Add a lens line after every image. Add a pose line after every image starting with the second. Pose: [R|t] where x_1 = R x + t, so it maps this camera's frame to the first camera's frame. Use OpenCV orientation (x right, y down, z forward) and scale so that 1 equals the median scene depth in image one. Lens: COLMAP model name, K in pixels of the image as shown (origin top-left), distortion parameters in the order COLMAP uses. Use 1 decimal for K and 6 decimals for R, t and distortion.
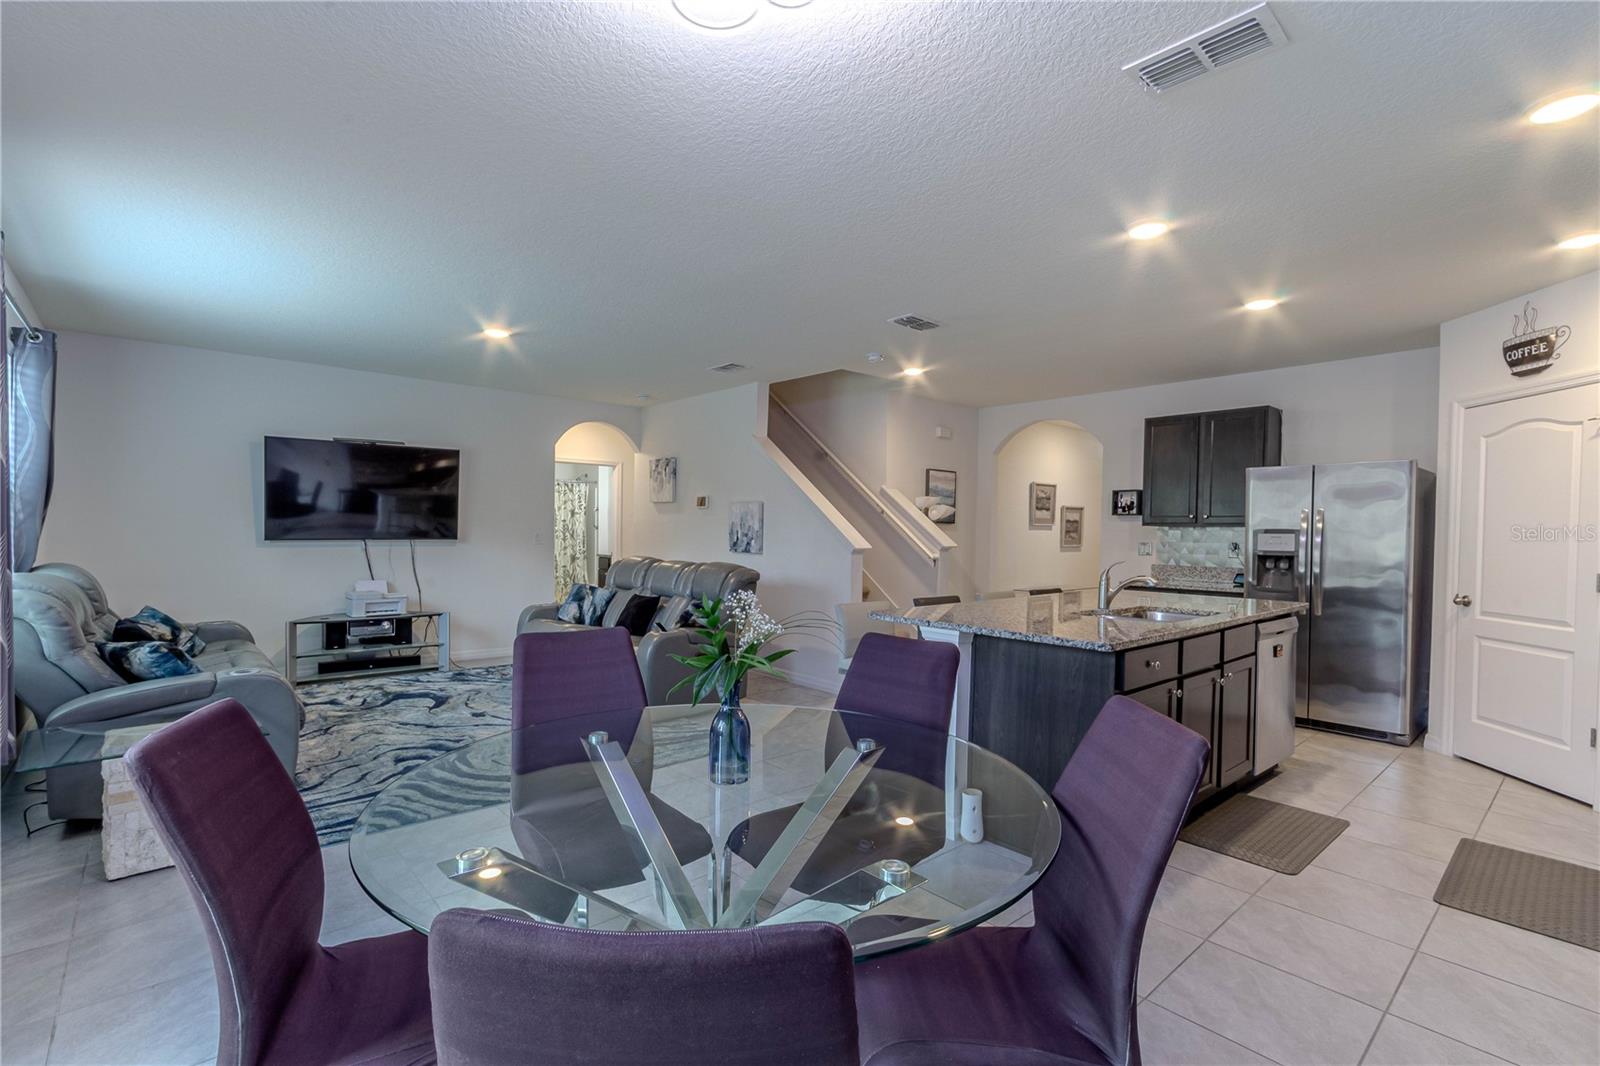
lens RADIAL K [[725.6, 0, 793.0], [0, 725.6, 544.3], [0, 0, 1]] dist [0.003877, -0.000757]
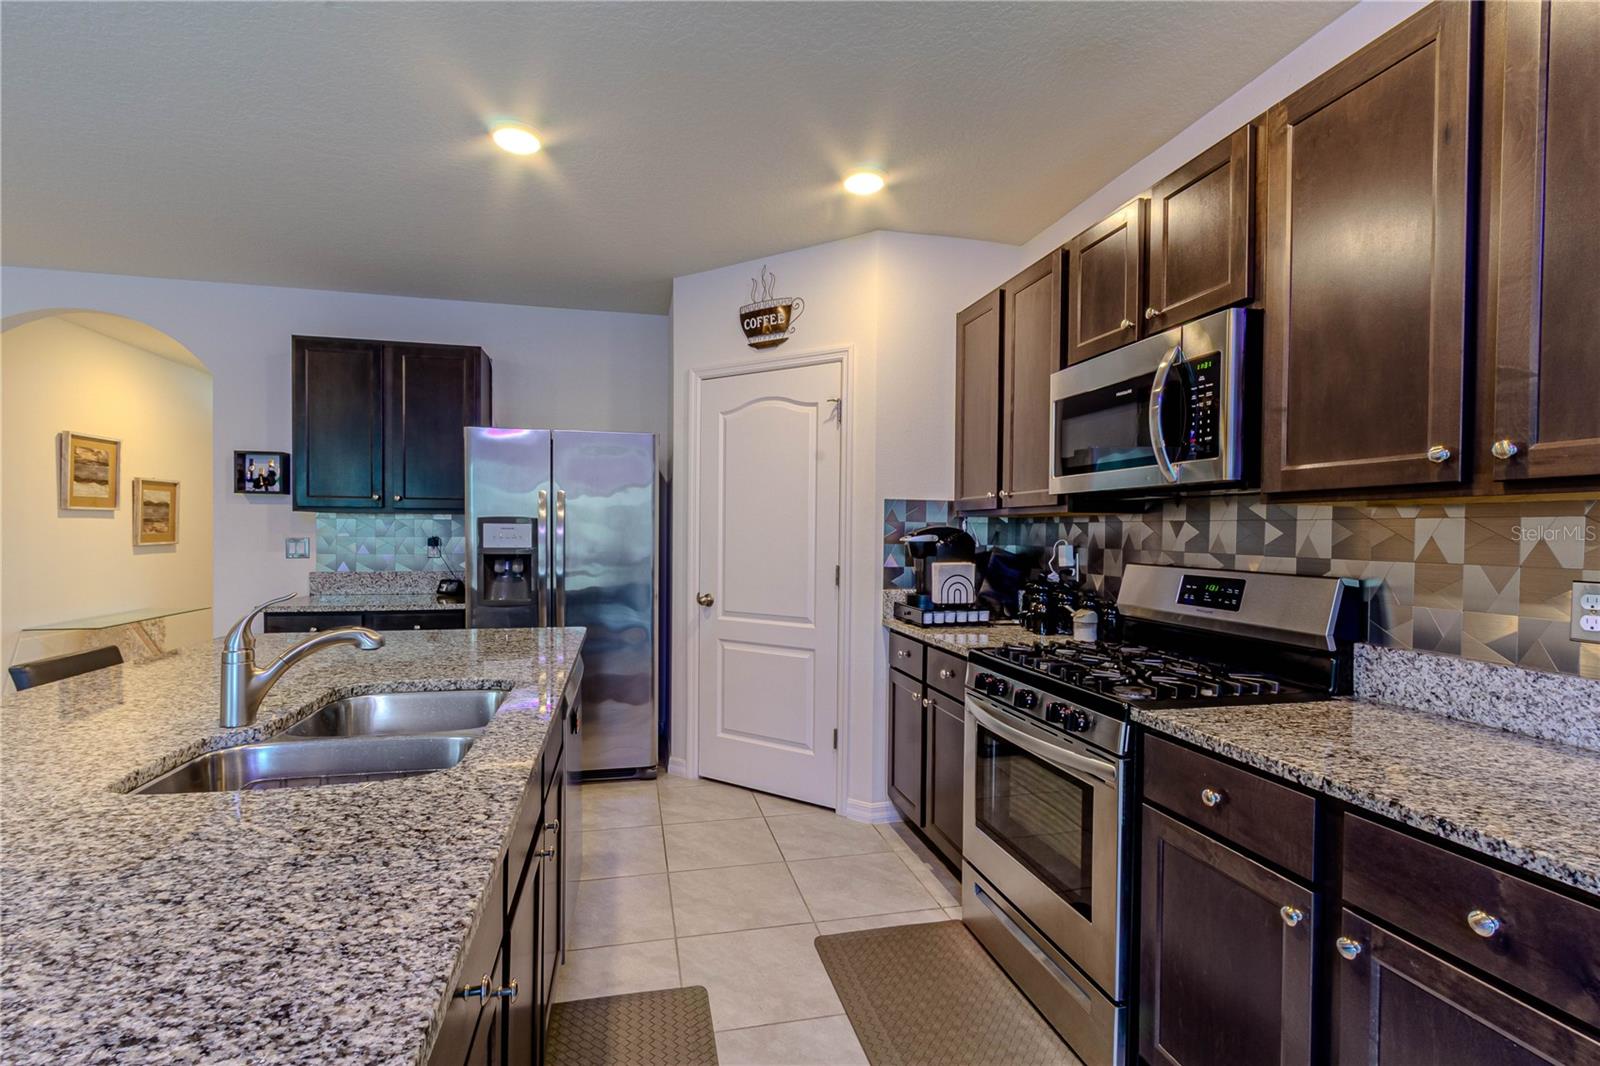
lens RADIAL K [[725.6, 0, 793.0], [0, 725.6, 544.3], [0, 0, 1]] dist [0.003877, -0.000757]
pose [[0.473507, -0.025832, 0.880411, 0.172739], [0.014153, 0.999664, 0.021719, -0.005636], [-0.880676, 0.002176, 0.473713, 0.416968]]
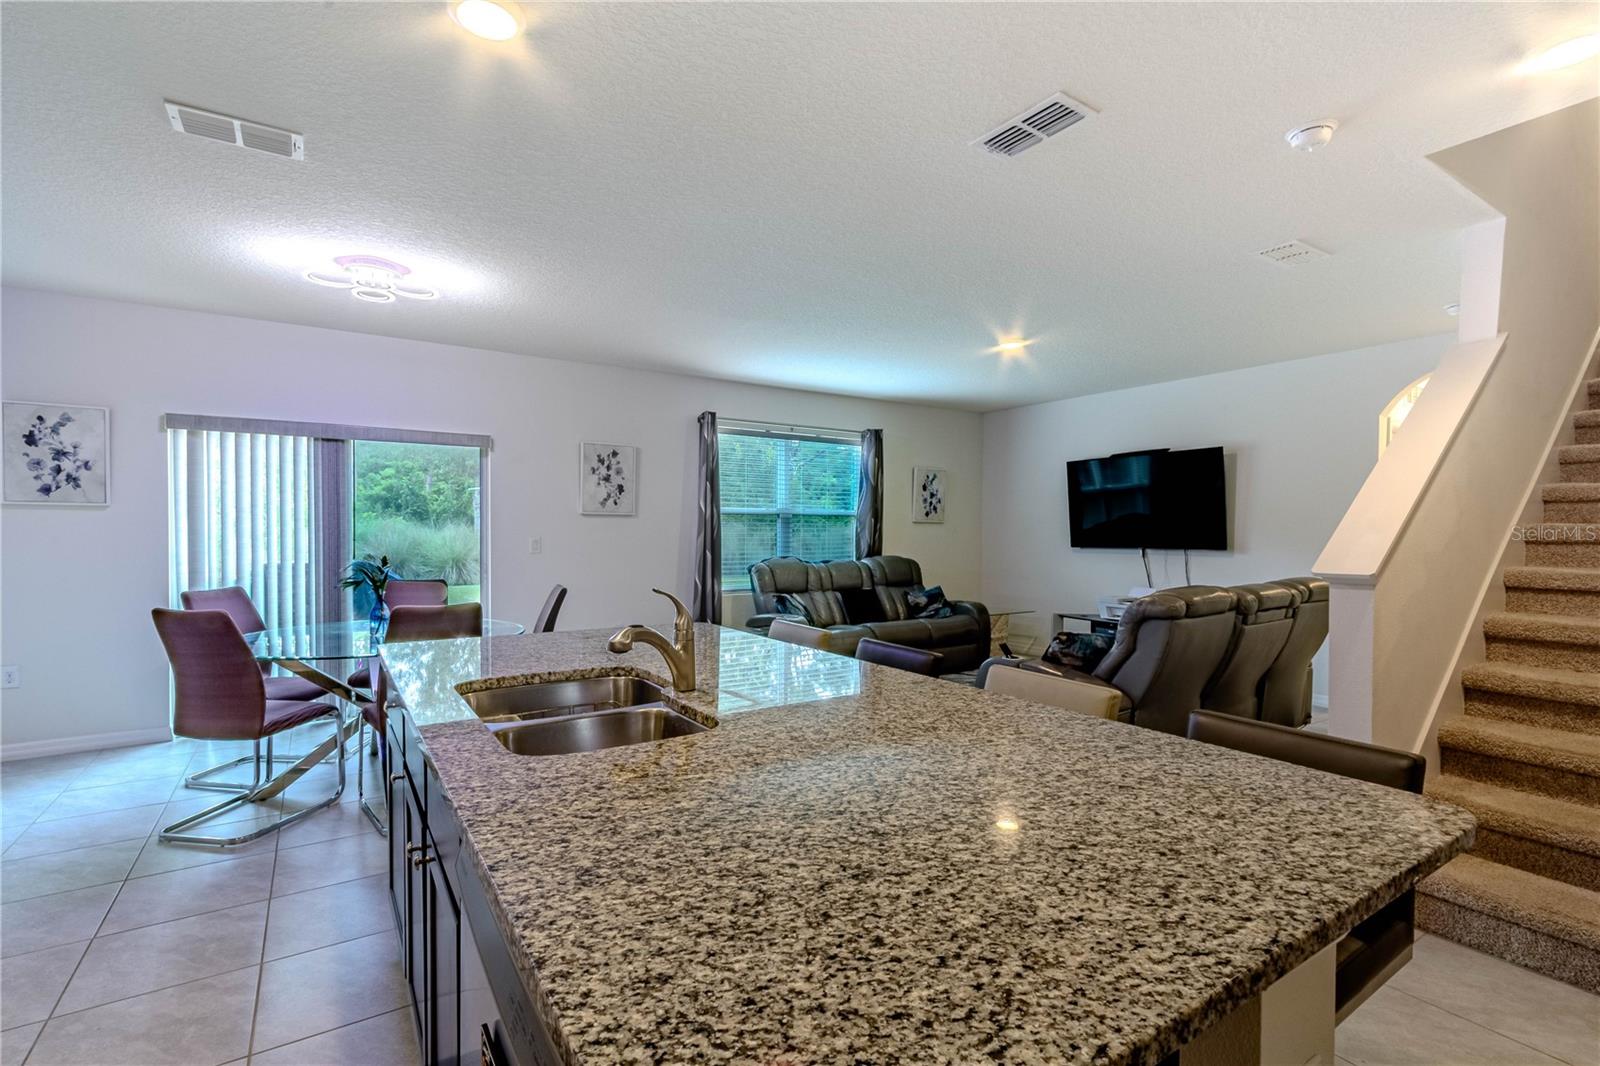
lens RADIAL K [[725.6, 0, 793.0], [0, 725.6, 544.3], [0, 0, 1]] dist [0.003877, -0.000757]
pose [[-0.145059, 0.002314, -0.989420, 0.638164], [-0.027159, 0.999611, 0.006319, -0.006006], [0.989050, 0.027789, -0.144940, 0.825285]]
